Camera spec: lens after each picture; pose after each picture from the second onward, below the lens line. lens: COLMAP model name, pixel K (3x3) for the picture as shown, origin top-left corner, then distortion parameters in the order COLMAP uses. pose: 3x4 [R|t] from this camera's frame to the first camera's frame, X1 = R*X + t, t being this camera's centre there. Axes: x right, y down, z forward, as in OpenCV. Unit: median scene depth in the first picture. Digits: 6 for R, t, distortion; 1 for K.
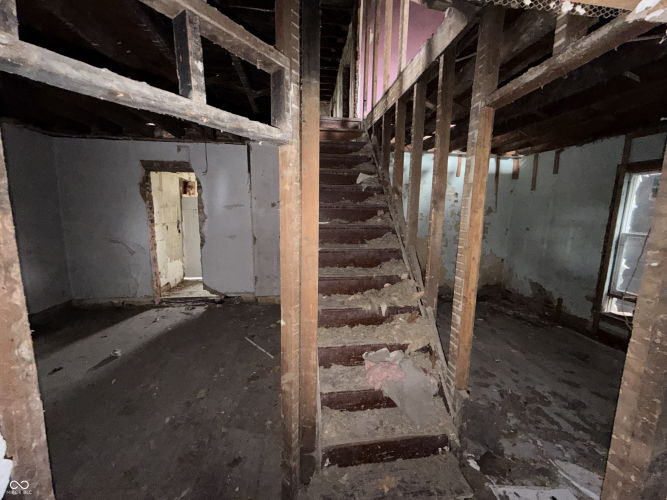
lens RADIAL K [[265.4, 0, 332.3], [0, 265.4, 249.7], [0, 0, 1]] dist [0.000165, 0.000122]
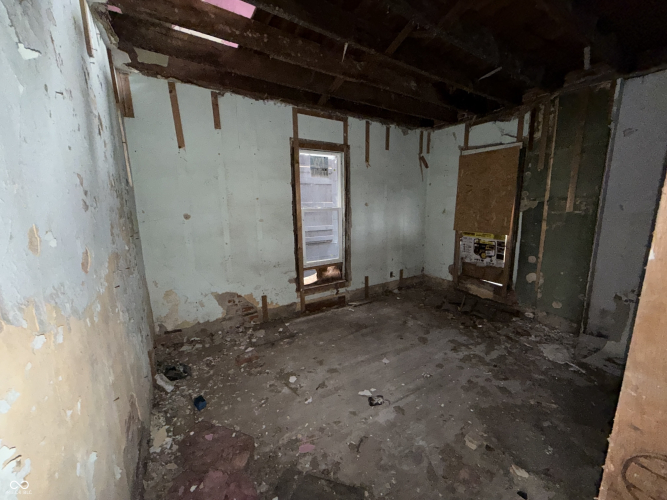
lens RADIAL K [[265.4, 0, 332.3], [0, 265.4, 249.7], [0, 0, 1]] dist [0.000165, 0.000122]
pose [[-0.401236, -0.178911, 0.898332, 0.074838], [0.140479, 0.957117, 0.253363, -0.129812], [-0.905138, 0.227856, -0.358896, 1.089630]]
